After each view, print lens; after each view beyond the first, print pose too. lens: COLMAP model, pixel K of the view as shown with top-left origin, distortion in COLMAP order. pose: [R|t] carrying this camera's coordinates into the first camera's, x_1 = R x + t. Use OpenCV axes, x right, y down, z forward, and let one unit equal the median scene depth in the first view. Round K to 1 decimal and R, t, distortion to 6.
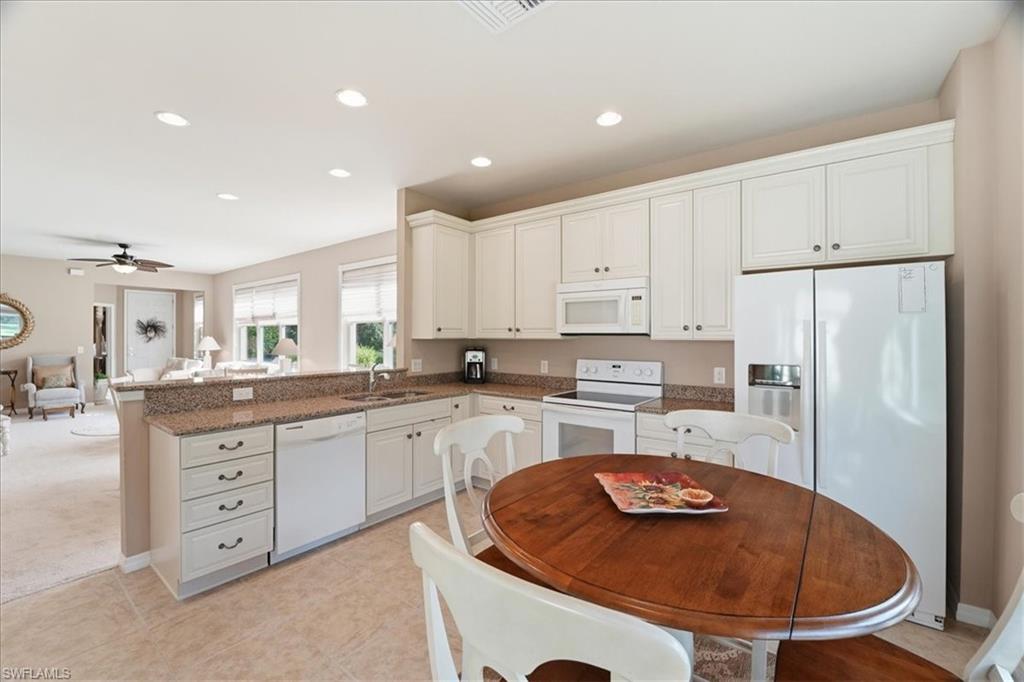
lens RADIAL K [[422.8, 0, 505.3], [0, 422.8, 337.0], [0, 0, 1]] dist [-0.022875, 0.000458]
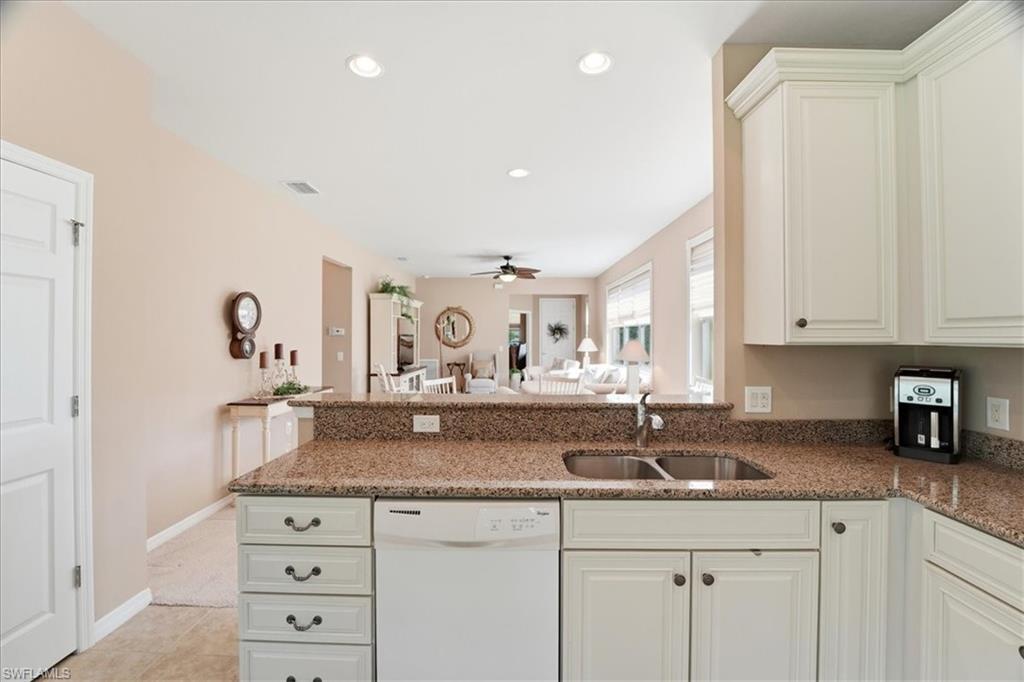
lens RADIAL K [[422.8, 0, 510.9], [0, 422.8, 333.9], [0, 0, 1]] dist [-0.022875, 0.000458]
pose [[0.603562, -0.007022, -0.797285, 0.001845], [-0.000874, 0.999955, -0.009468, -0.001673], [0.797315, 0.006412, 0.603529, 0.314230]]
